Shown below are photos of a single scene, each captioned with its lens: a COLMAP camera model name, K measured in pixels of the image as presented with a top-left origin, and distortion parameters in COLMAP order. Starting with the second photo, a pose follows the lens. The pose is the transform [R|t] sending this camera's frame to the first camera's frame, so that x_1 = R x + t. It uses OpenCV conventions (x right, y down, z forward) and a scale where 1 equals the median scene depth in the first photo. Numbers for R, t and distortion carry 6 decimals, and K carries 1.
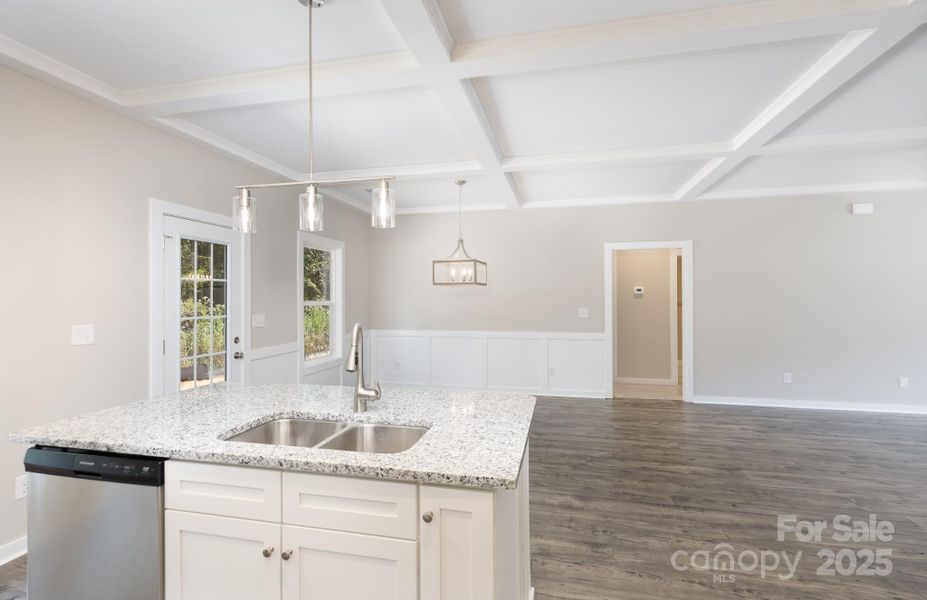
lens RADIAL K [[427.8, 0, 468.0], [0, 427.8, 294.2], [0, 0, 1]] dist [0.000414, 0.000313]
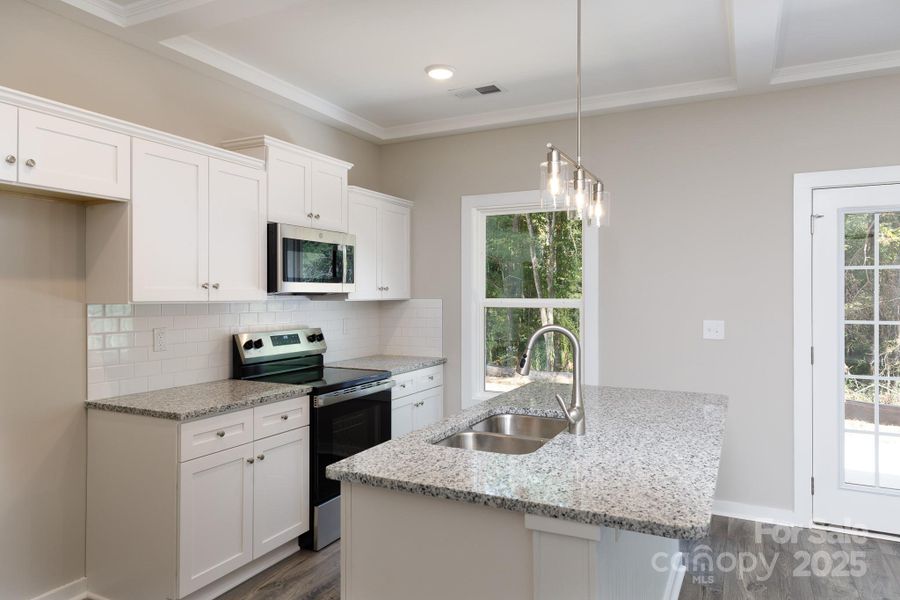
lens RADIAL K [[598.4, 0, 450.9], [0, 598.4, 294.2], [0, 0, 1]] dist [0.006620, -0.002905]
pose [[-0.234659, 0.006517, -0.972056, 0.594489], [0.006402, 0.999966, 0.005159, -0.001992], [0.972057, -0.005012, -0.234693, 0.663896]]
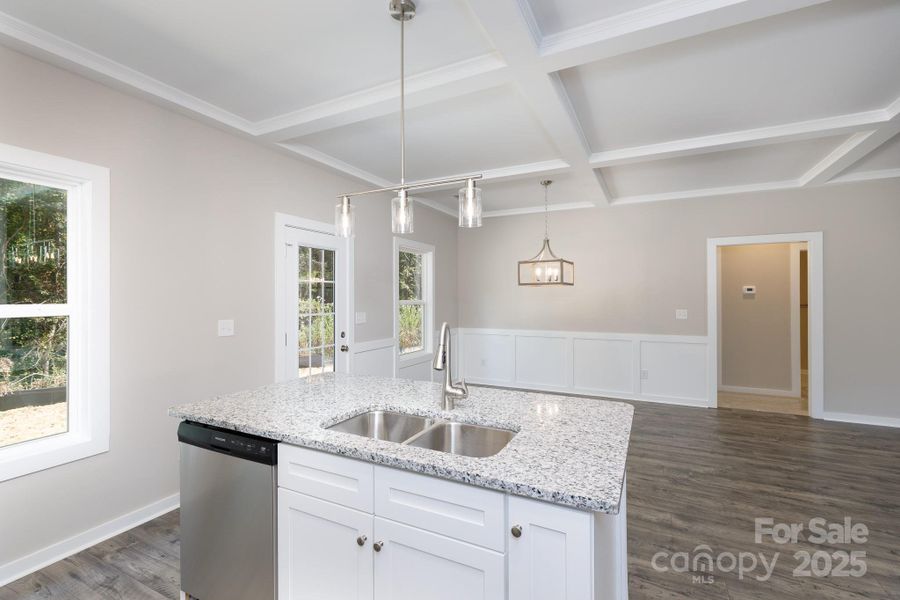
lens RADIAL K [[406.1, 0, 446.7], [0, 406.1, 296.3], [0, 0, 1]] dist [0.003835, 0.000251]
pose [[0.967849, 0.000296, -0.251530, -0.007670], [0.000846, 0.999990, 0.004434, 0.001181], [0.251529, -0.004505, 0.967839, 0.042153]]
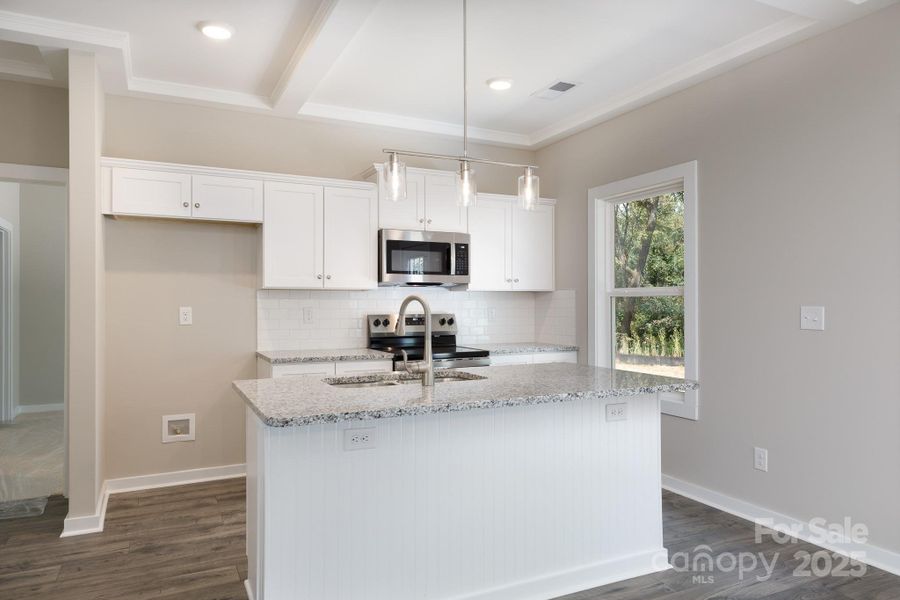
lens RADIAL K [[598.4, 0, 449.9], [0, 598.4, 300.9], [0, 0, 1]] dist [0.006620, -0.002905]
pose [[-0.781631, 0.005260, -0.623719, 0.366787], [0.010193, 0.999939, -0.004341, 0.052886], [0.623658, -0.009750, -0.781637, 1.337398]]
